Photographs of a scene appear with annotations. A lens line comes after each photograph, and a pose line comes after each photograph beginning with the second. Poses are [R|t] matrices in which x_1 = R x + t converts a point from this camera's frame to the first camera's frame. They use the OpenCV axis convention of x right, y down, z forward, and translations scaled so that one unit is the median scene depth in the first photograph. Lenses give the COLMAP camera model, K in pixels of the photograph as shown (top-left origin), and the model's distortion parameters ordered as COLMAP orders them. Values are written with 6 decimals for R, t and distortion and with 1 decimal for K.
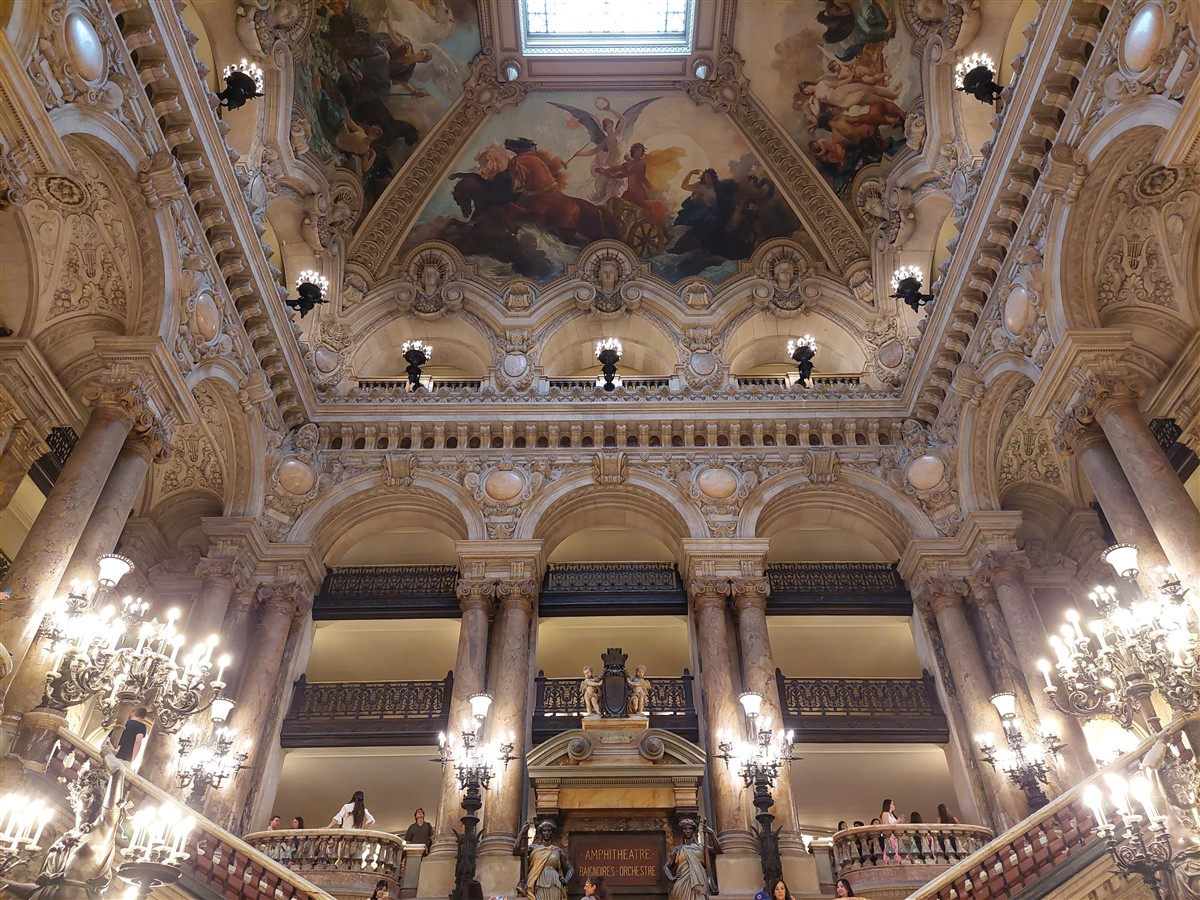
lens RADIAL K [[856.0, 0, 603.8], [0, 856.0, 446.4], [0, 0, 1]] dist [0.140968, -0.226047]
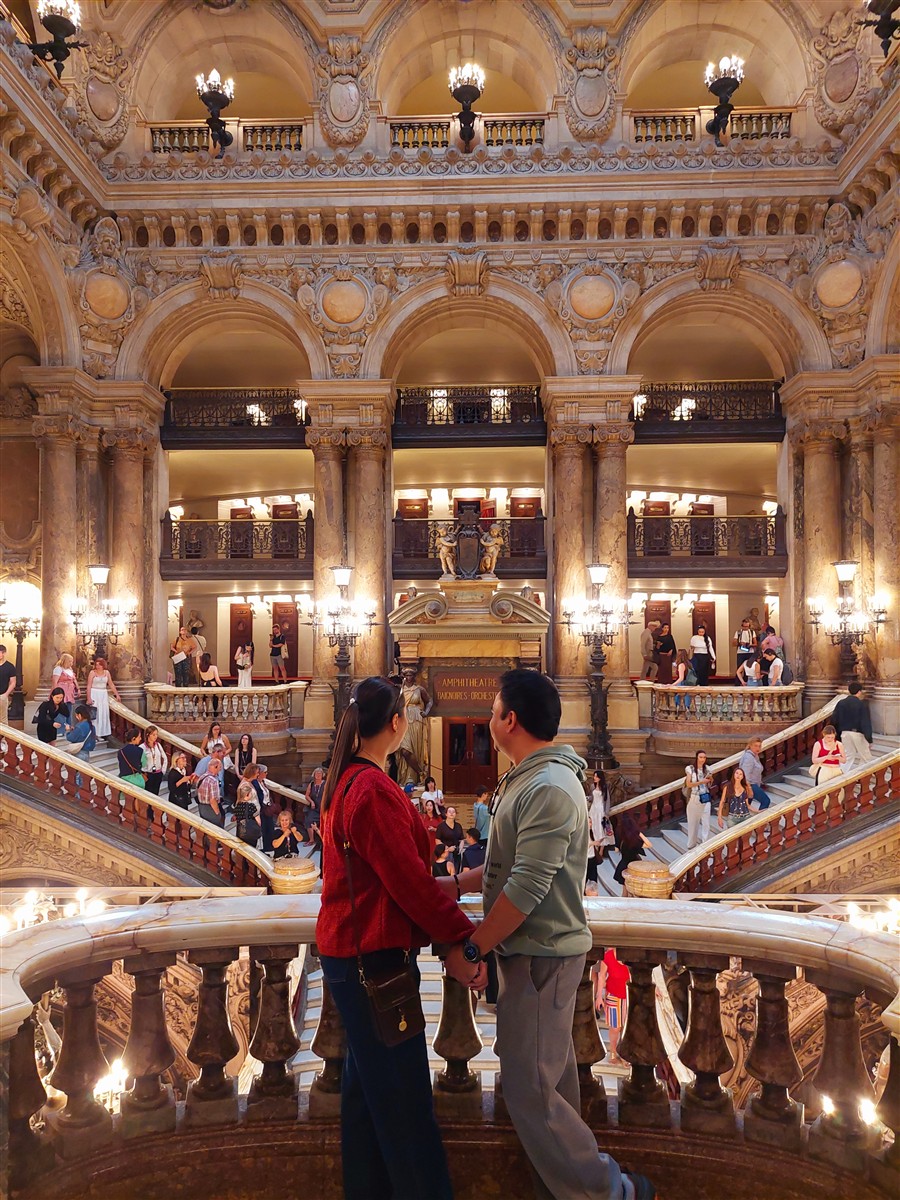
lens RADIAL K [[867.3, 0, 444.4], [0, 867.3, 605.0], [0, 0, 1]] dist [0.088346, -0.110747]
pose [[0.999558, 0.003440, -0.029535, 0.012353], [0.015780, 0.780498, 0.624959, -0.268236], [0.025202, -0.625149, 0.780099, 0.122203]]
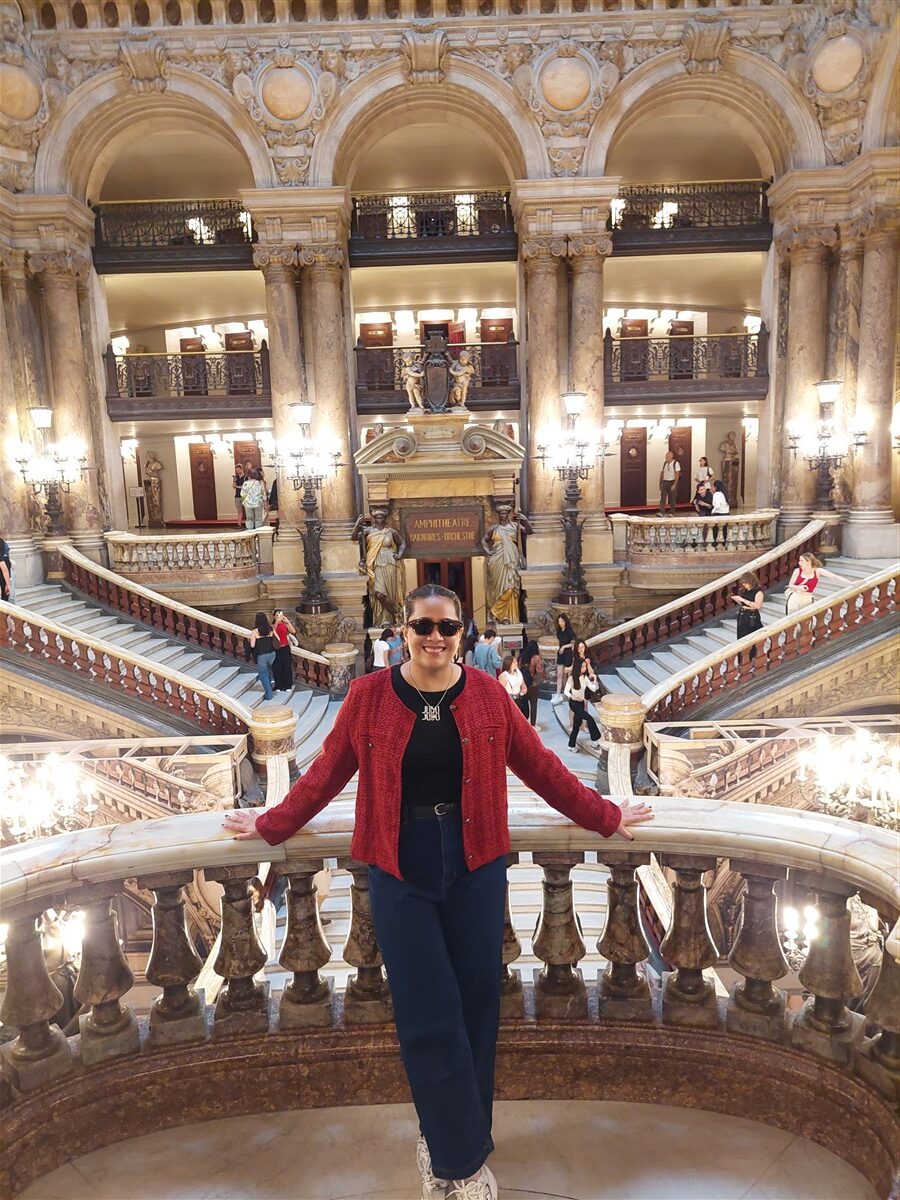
lens RADIAL K [[875.8, 0, 450.0], [0, 875.8, 600.0], [0, 0, 1]] dist [0.061241, -0.054062]
pose [[0.999646, -0.026191, 0.004599, 0.013963], [0.013514, 0.649301, 0.760411, -0.263582], [-0.022902, -0.760080, 0.649425, 0.139703]]
